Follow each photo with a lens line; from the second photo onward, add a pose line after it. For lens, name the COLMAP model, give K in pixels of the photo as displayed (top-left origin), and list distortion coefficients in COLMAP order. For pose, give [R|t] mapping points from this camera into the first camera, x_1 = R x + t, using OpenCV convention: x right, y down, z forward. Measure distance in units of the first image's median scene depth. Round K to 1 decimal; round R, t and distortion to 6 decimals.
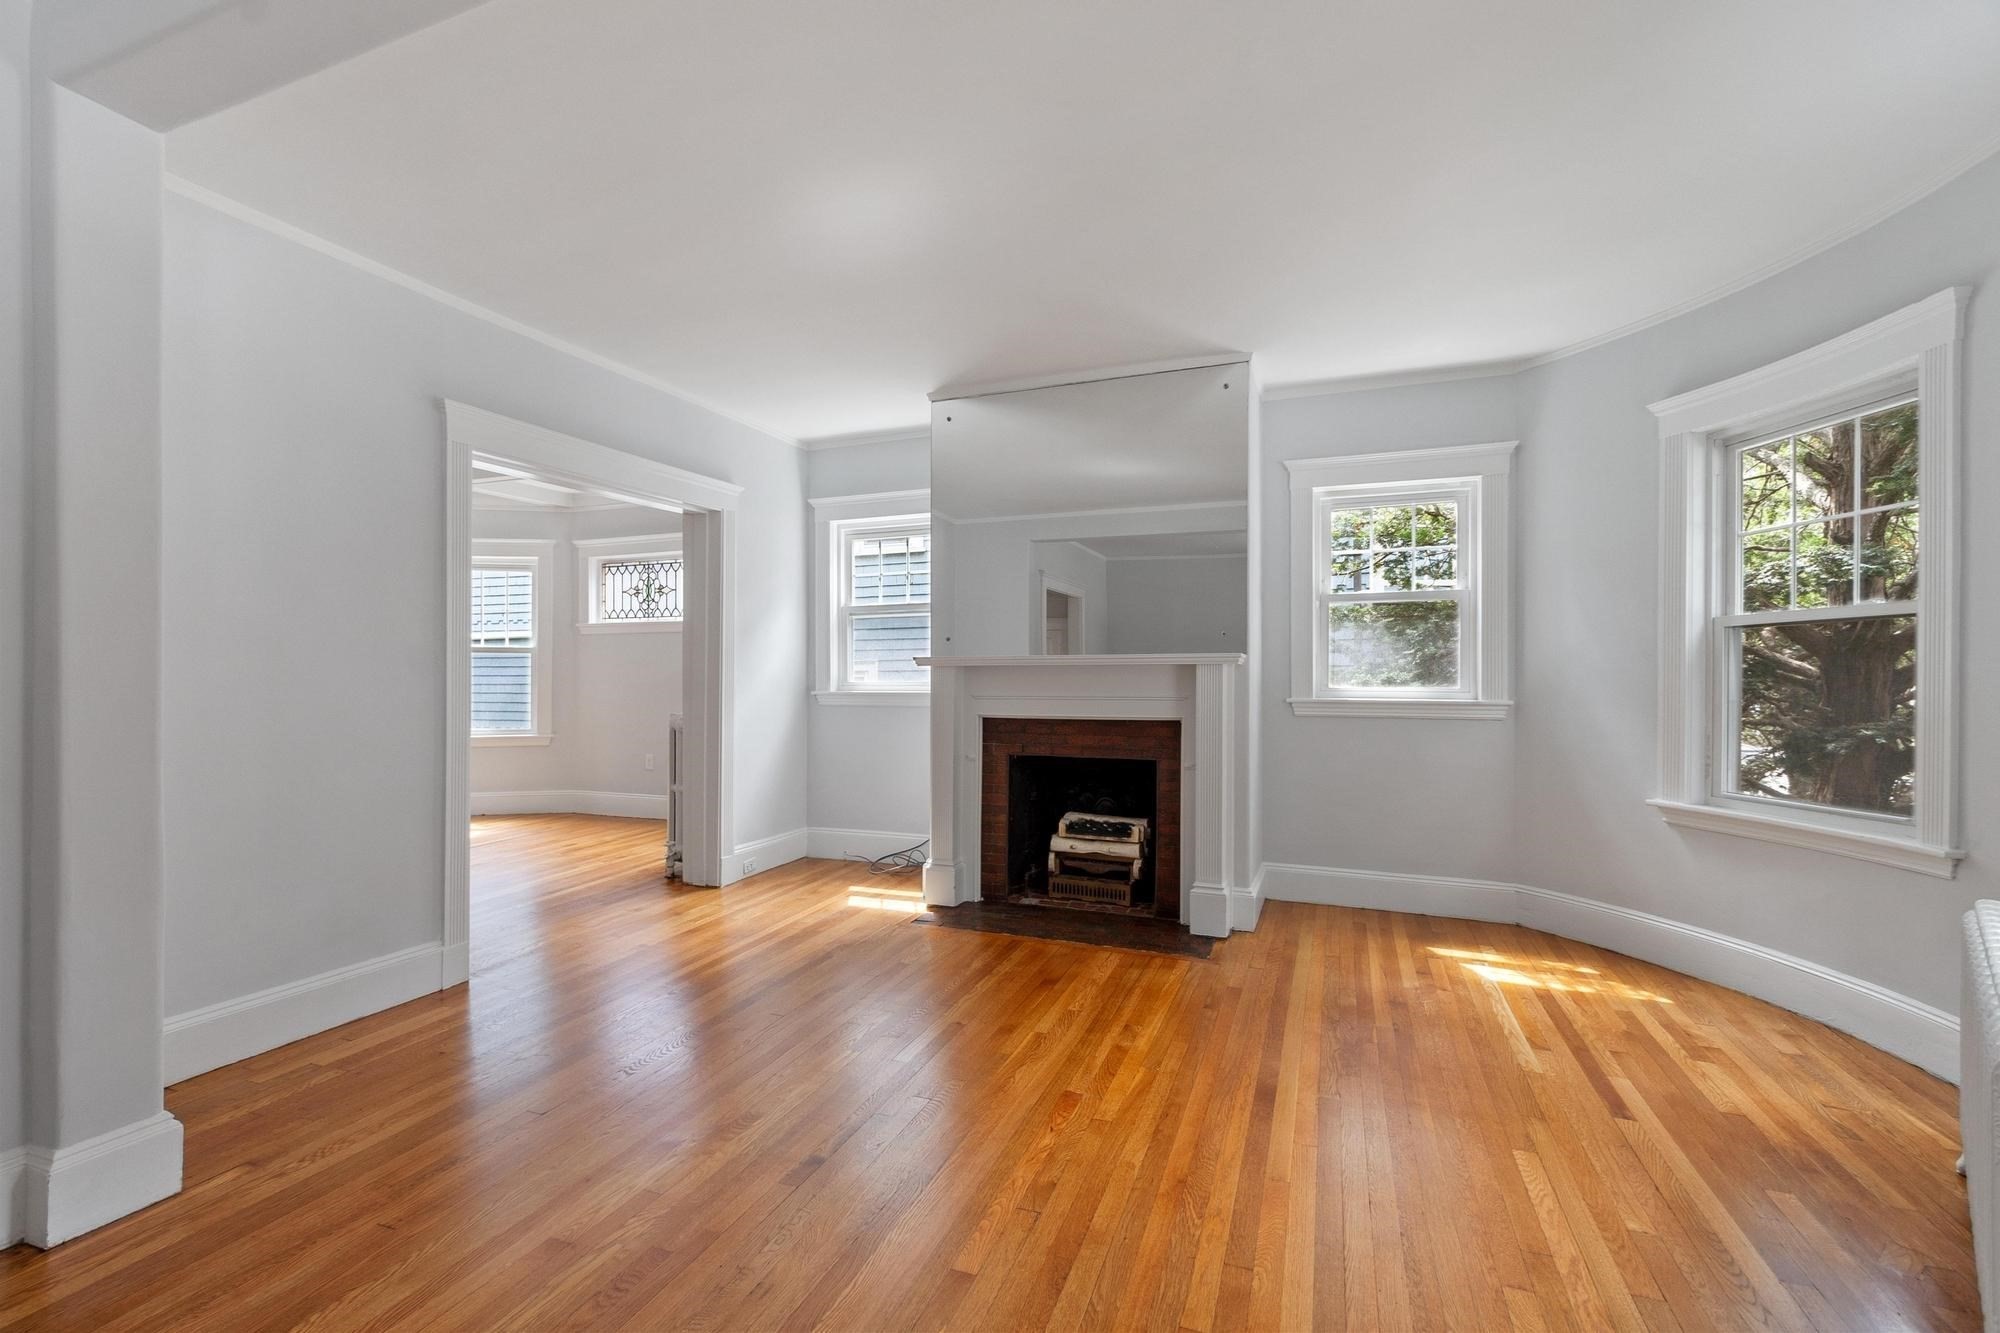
lens RADIAL K [[882.0, 0, 989.5], [0, 882.0, 684.7], [0, 0, 1]] dist [0.002082, -0.000439]
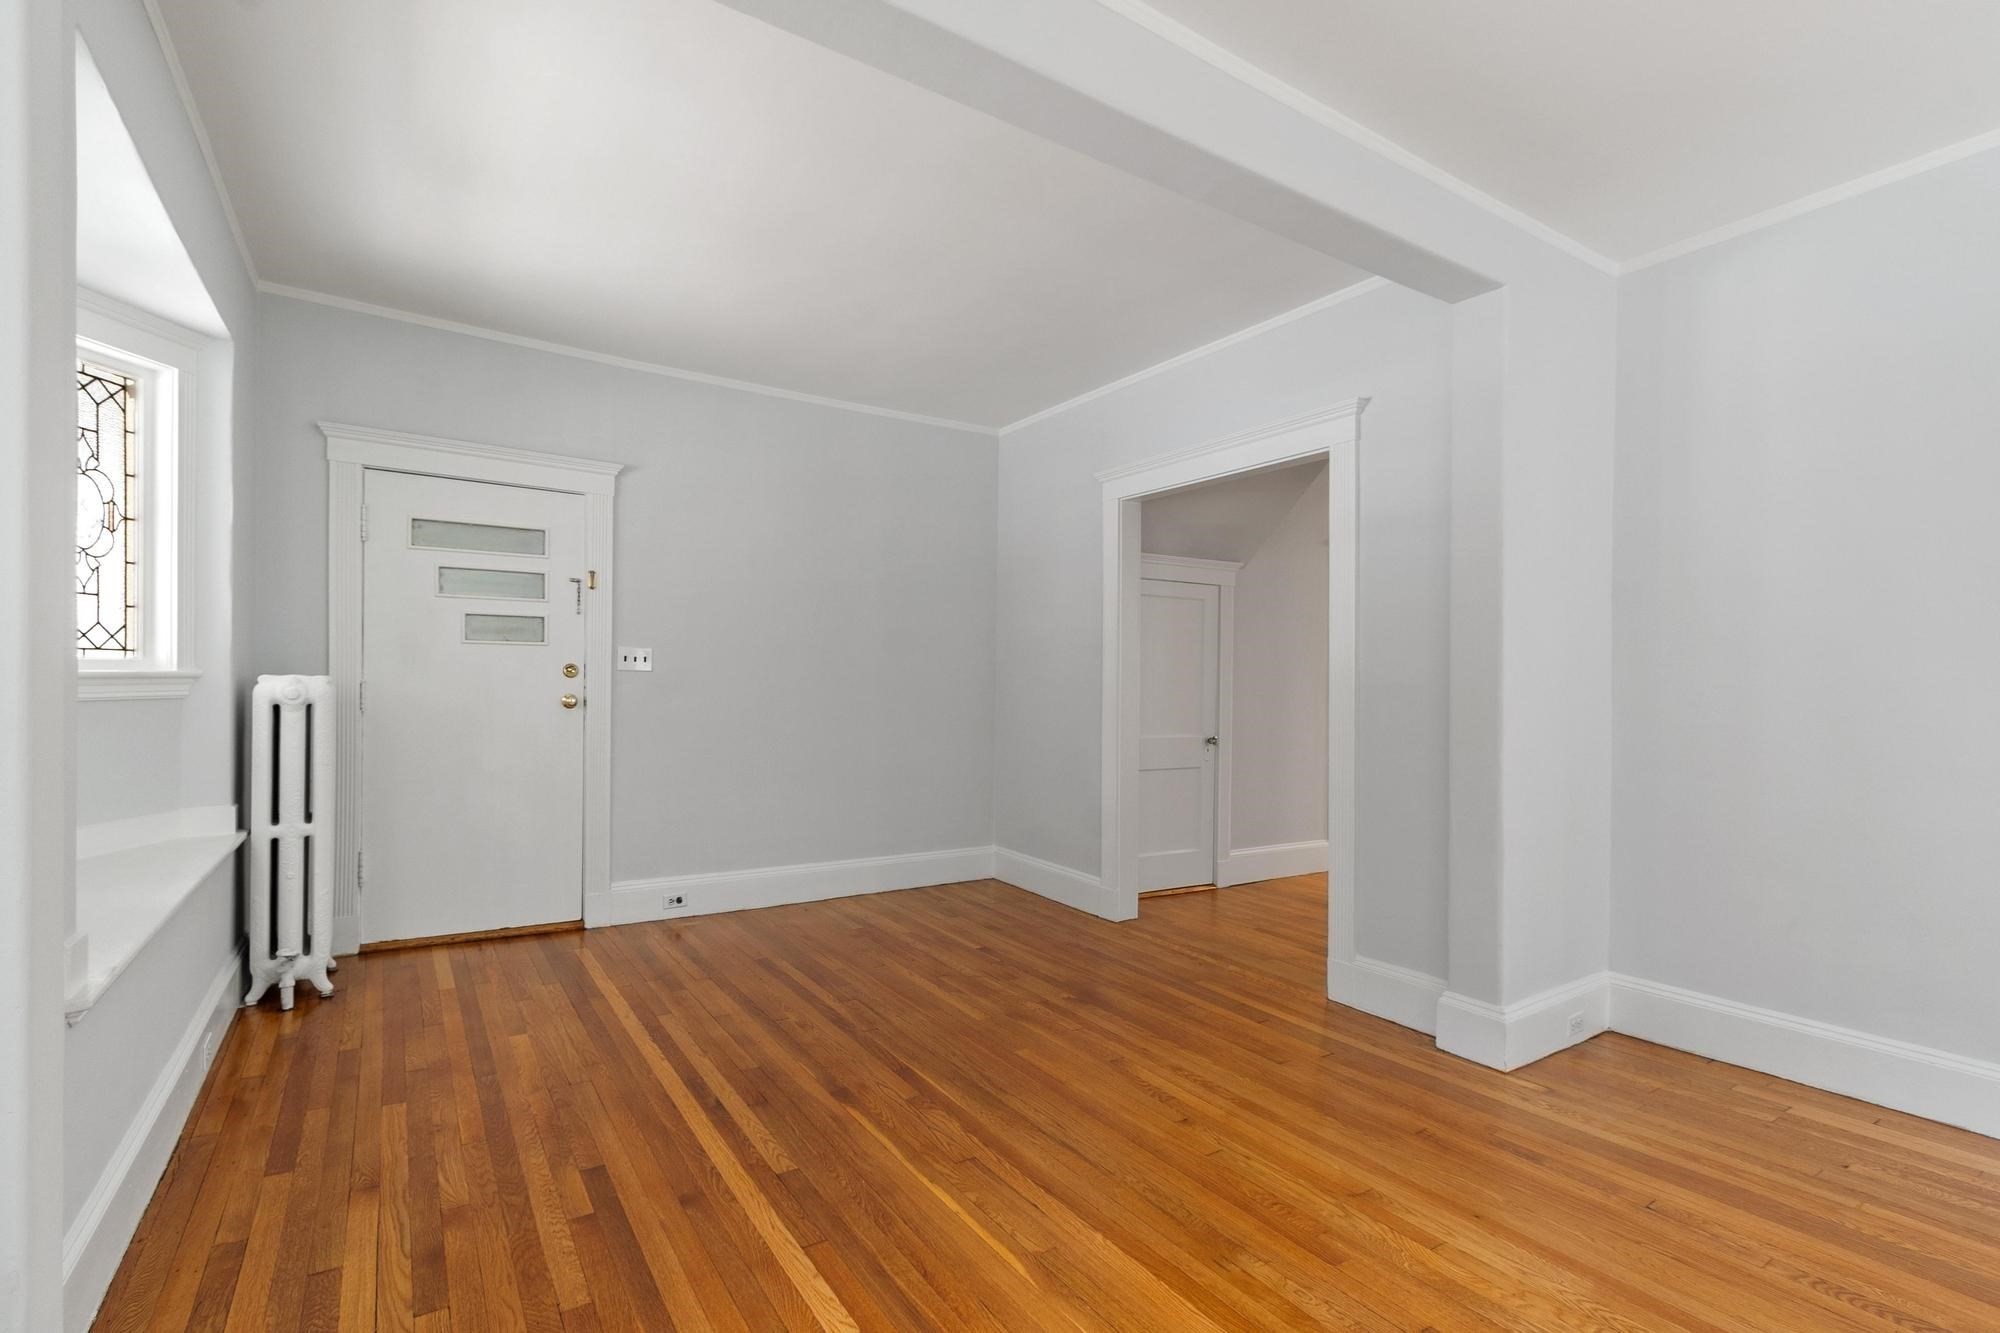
lens RADIAL K [[892.9, 0, 984.2], [0, 892.9, 704.3], [0, 0, 1]] dist [0.001240, -0.001801]
pose [[-0.585492, 0.010887, -0.810605, 0.301255], [-0.009580, 0.999747, 0.020347, -0.001057], [0.810622, 0.019679, -0.585239, 0.542434]]
